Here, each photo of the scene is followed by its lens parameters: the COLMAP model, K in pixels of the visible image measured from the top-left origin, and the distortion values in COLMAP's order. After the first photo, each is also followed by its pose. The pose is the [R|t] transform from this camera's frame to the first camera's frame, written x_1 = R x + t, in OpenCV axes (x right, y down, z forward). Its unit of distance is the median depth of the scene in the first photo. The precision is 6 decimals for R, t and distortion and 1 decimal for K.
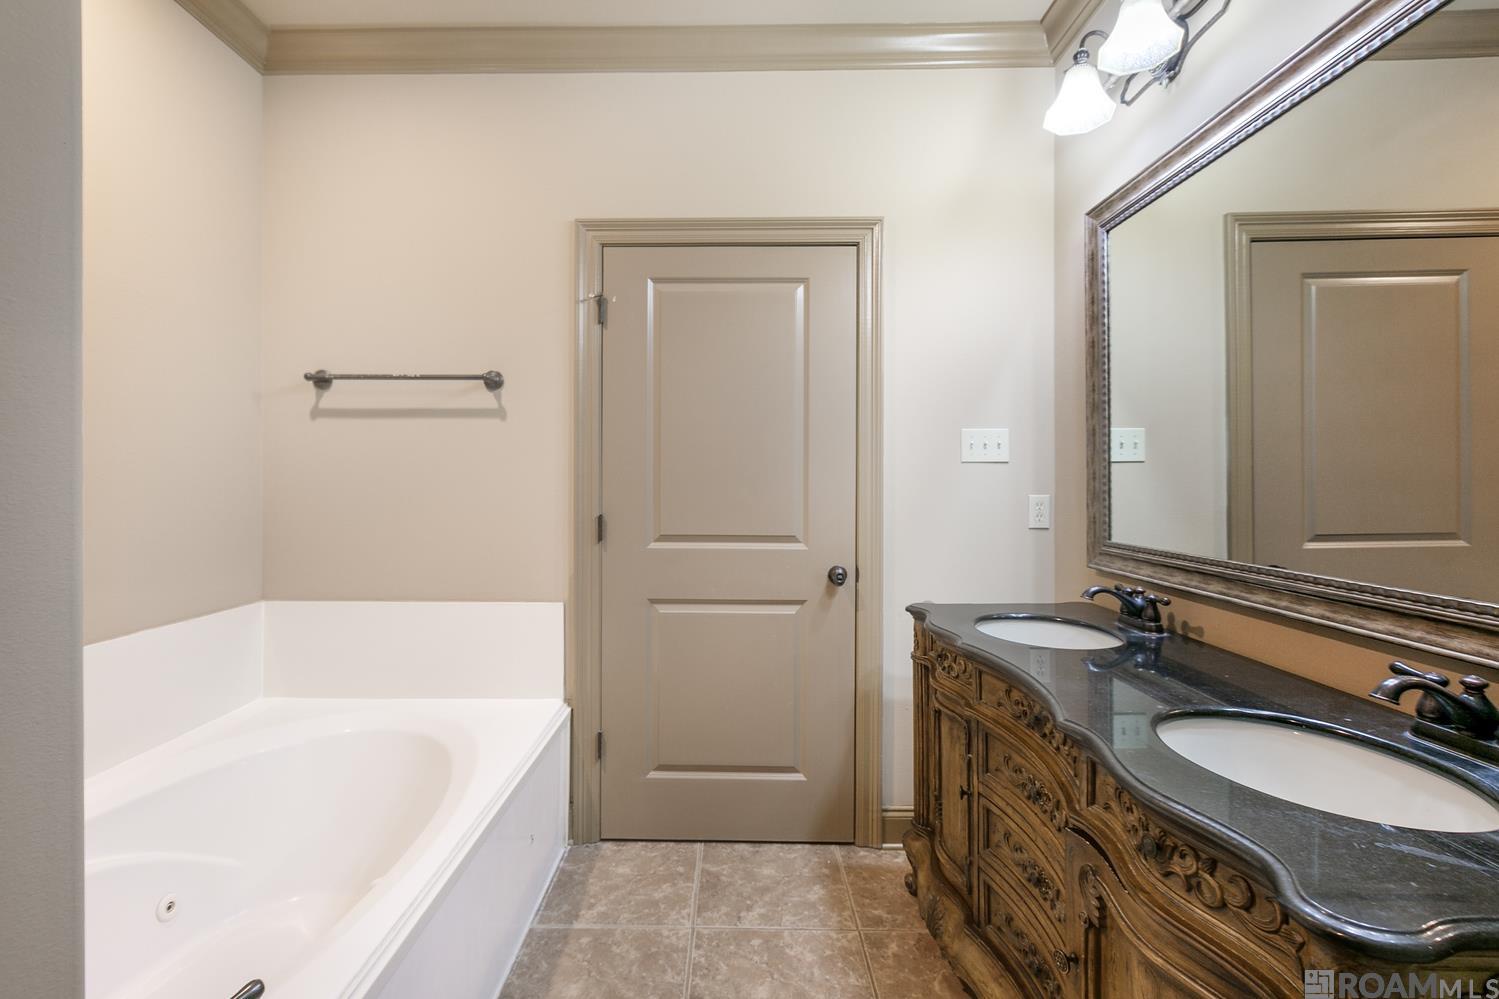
lens RADIAL K [[676.5, 0, 740.1], [0, 676.5, 487.3], [0, 0, 1]] dist [-0.000457, -0.001220]
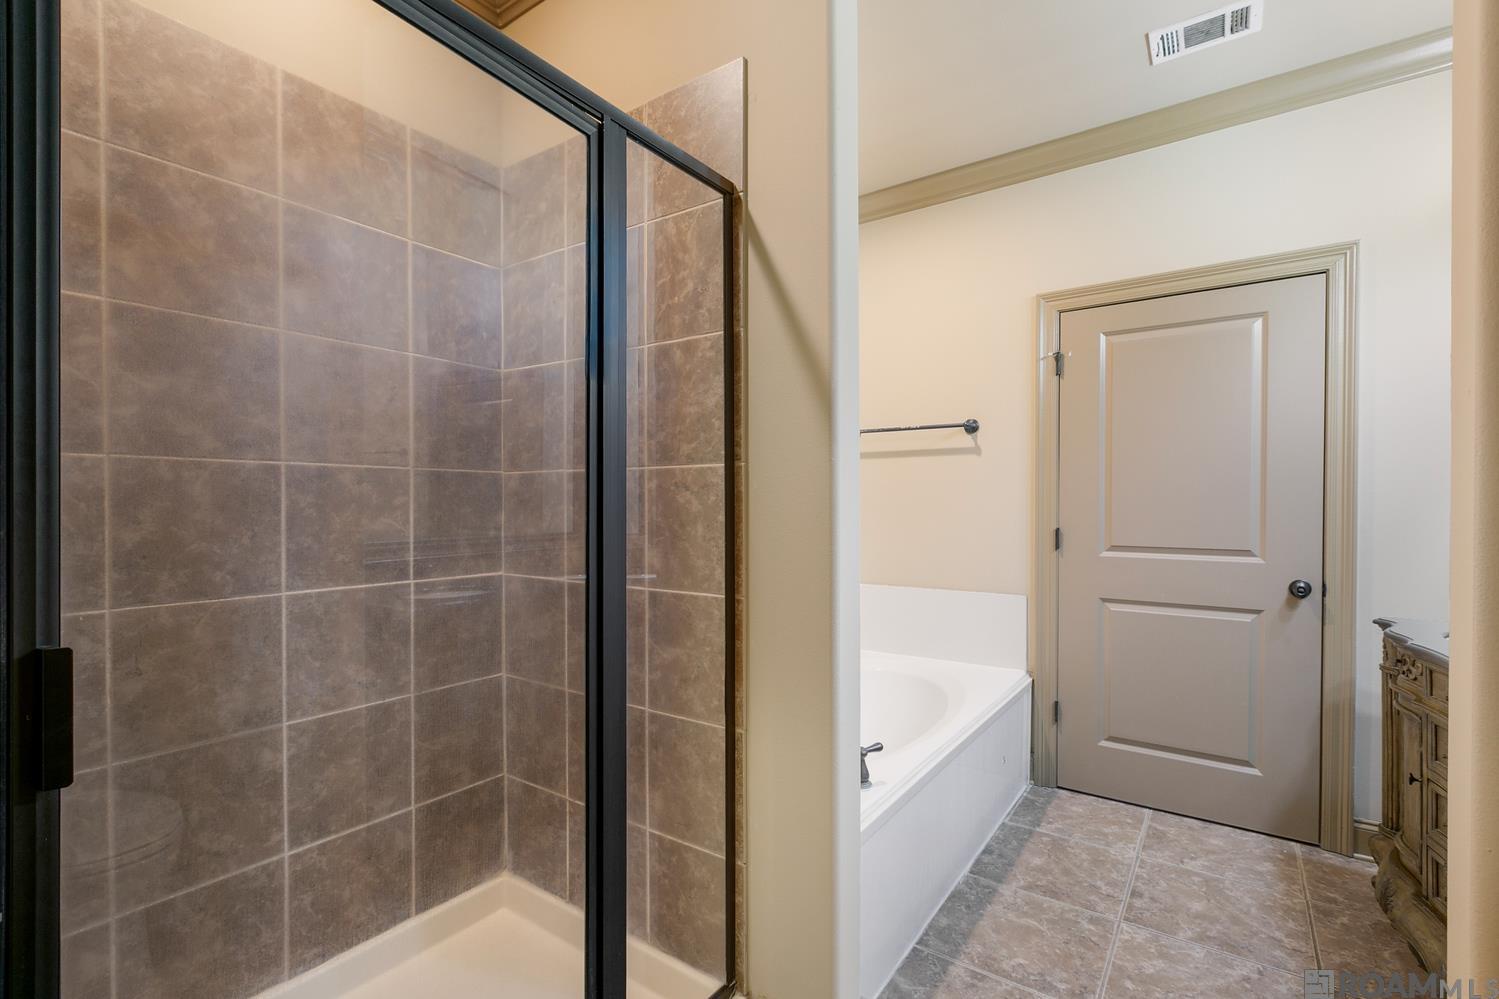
lens RADIAL K [[676.5, 0, 741.5], [0, 676.5, 506.8], [0, 0, 1]] dist [-0.000457, -0.001220]
pose [[0.805921, 0.000849, -0.592022, 0.067945], [-0.003570, 0.999988, -0.003426, 0.008658], [0.592012, 0.004875, 0.805915, -0.381818]]
